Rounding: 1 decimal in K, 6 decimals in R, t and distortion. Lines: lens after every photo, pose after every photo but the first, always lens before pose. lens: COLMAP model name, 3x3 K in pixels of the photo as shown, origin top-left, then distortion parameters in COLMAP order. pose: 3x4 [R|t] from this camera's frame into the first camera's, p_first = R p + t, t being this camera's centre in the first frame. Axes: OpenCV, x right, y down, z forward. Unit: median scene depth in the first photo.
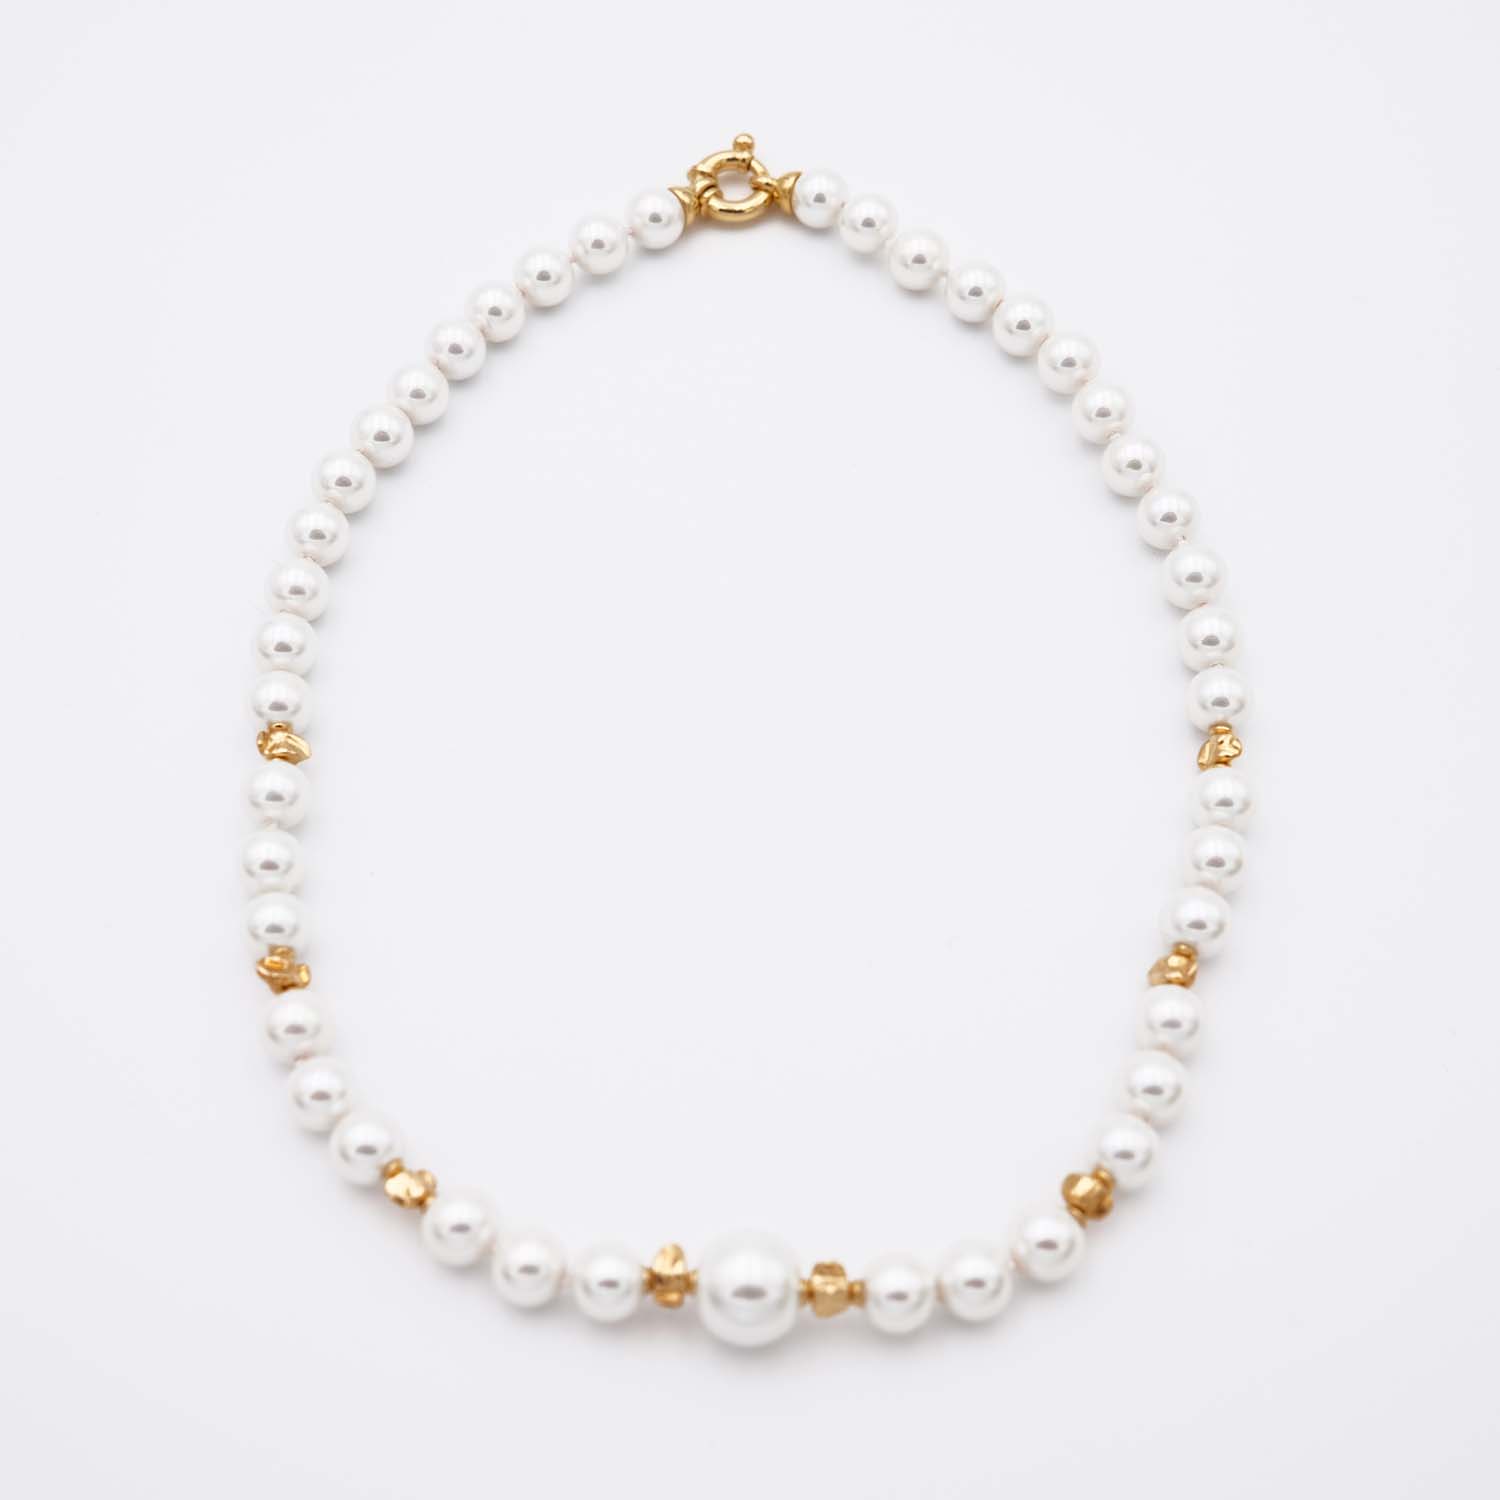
lens RADIAL K [[1871.2, 0, 737.8], [0, 1871.2, 749.6], [0, 0, 1]] dist [0.030610, 0.000000]
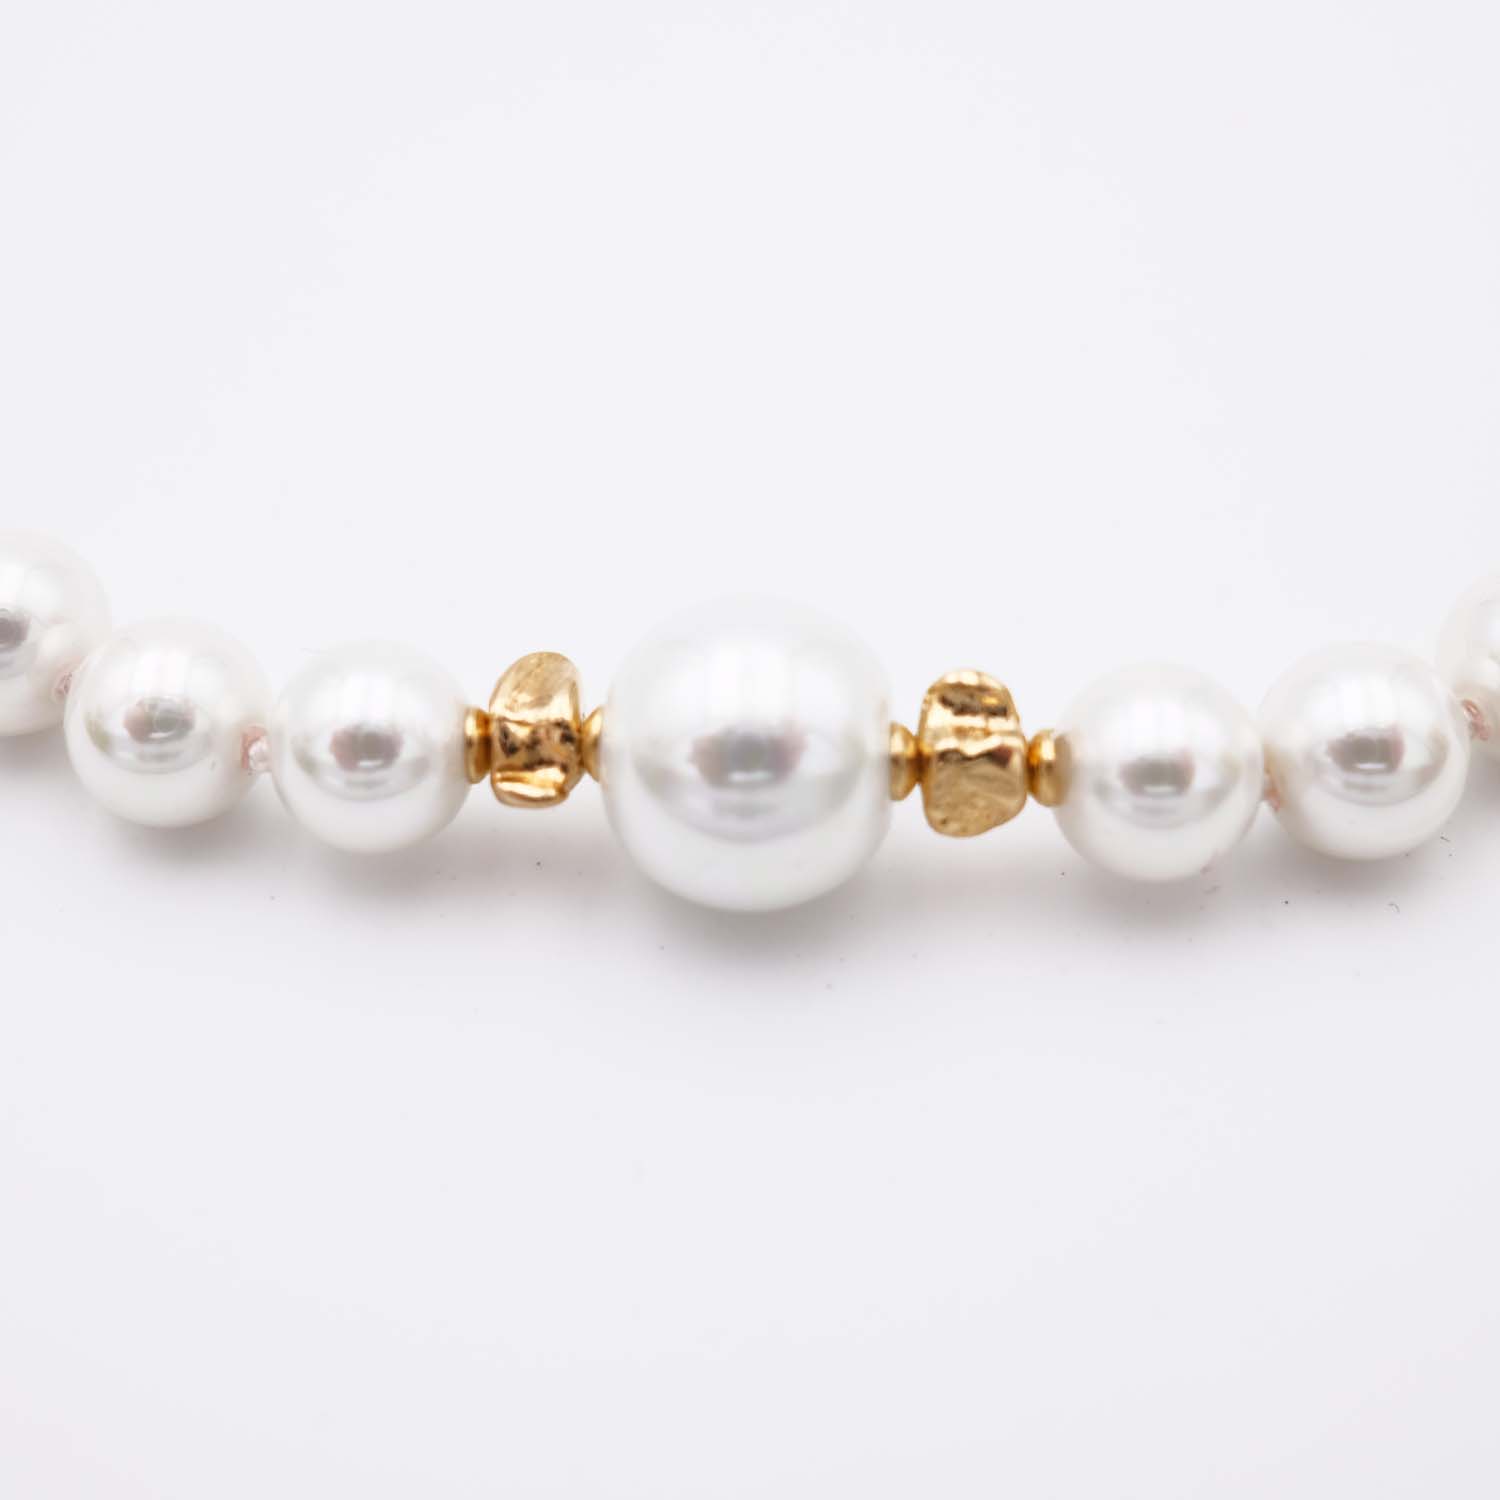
lens RADIAL K [[1871.2, 0, 752.4], [0, 1871.2, 751.2], [0, 0, 1]] dist [0.030610, 0.000000]
pose [[0.999933, 0.006436, -0.009655, 0.008908], [-0.006392, 0.999969, 0.004598, 0.250113], [0.009684, -0.004536, 0.999943, 0.560158]]
